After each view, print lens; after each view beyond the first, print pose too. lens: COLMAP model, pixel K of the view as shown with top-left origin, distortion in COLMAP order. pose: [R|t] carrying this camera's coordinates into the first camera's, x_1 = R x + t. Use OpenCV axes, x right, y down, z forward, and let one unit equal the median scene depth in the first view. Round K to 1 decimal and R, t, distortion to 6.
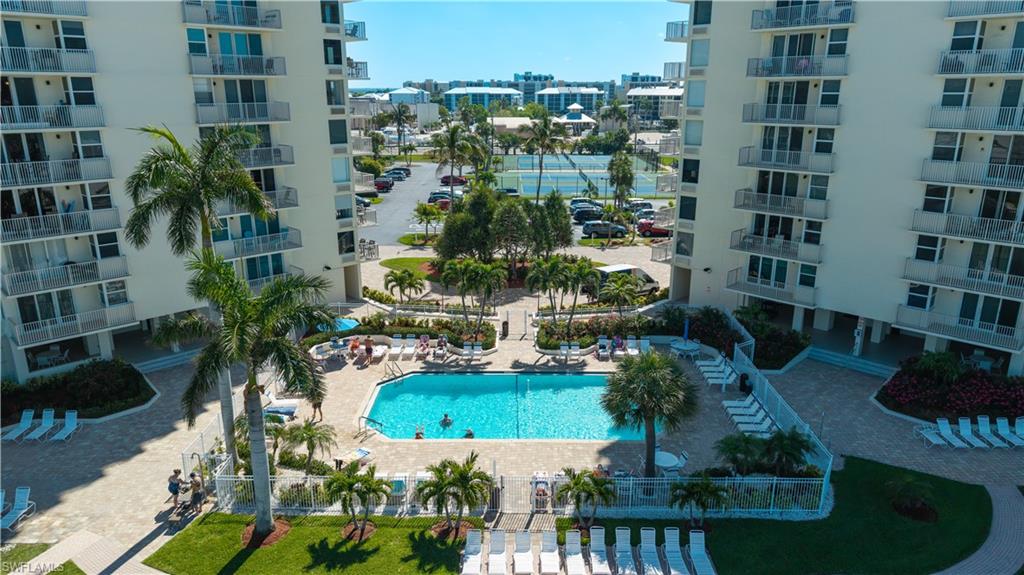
lens RADIAL K [[682.1, 0, 509.1], [0, 682.1, 304.1], [0, 0, 1]] dist [0.042117, -0.039146]
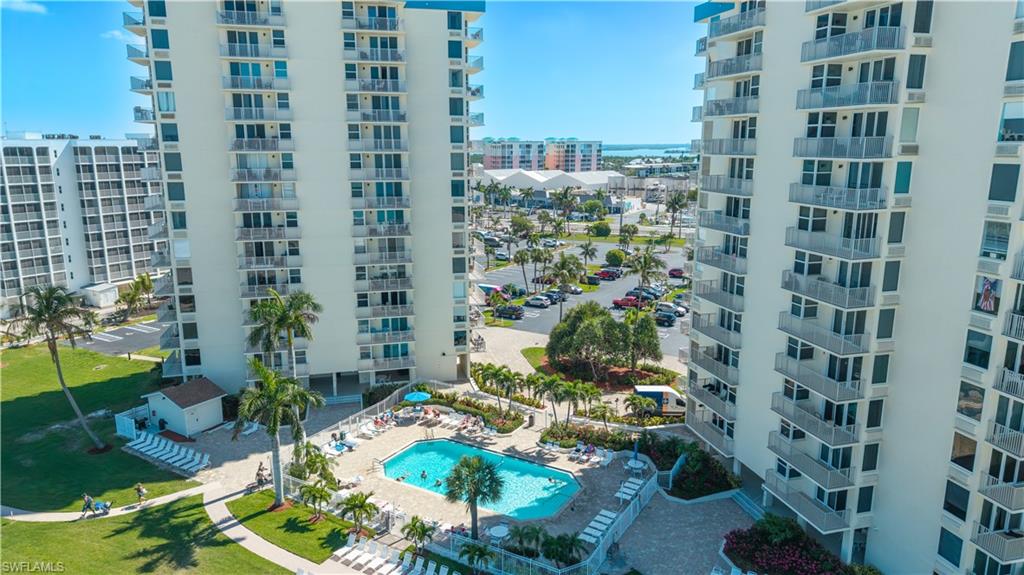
lens RADIAL K [[682.1, 0, 506.9], [0, 682.1, 294.0], [0, 0, 1]] dist [0.042117, -0.039146]
pose [[0.859457, 0.109057, -0.499440, 0.652993], [-0.152323, 0.987234, -0.046552, -0.154054], [0.487988, 0.116086, 0.865097, -0.239818]]
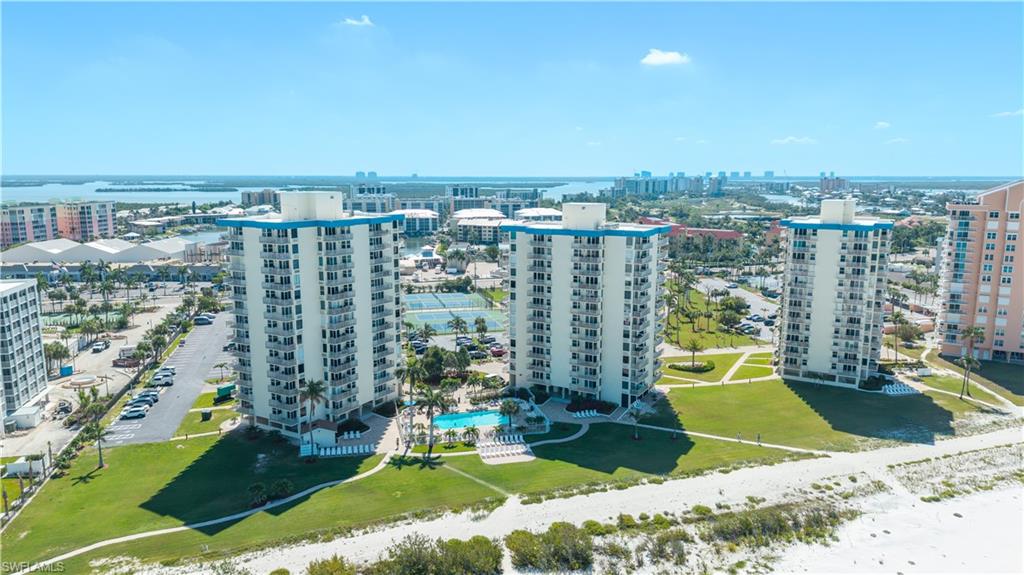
lens RADIAL K [[682.1, 0, 511.4], [0, 682.1, 289.6], [0, 0, 1]] dist [0.042117, -0.039146]
pose [[0.965540, -0.041181, 0.256976, -0.595893], [0.075519, 0.989251, -0.125219, -0.056069], [-0.249058, 0.140310, 0.958271, -2.255377]]
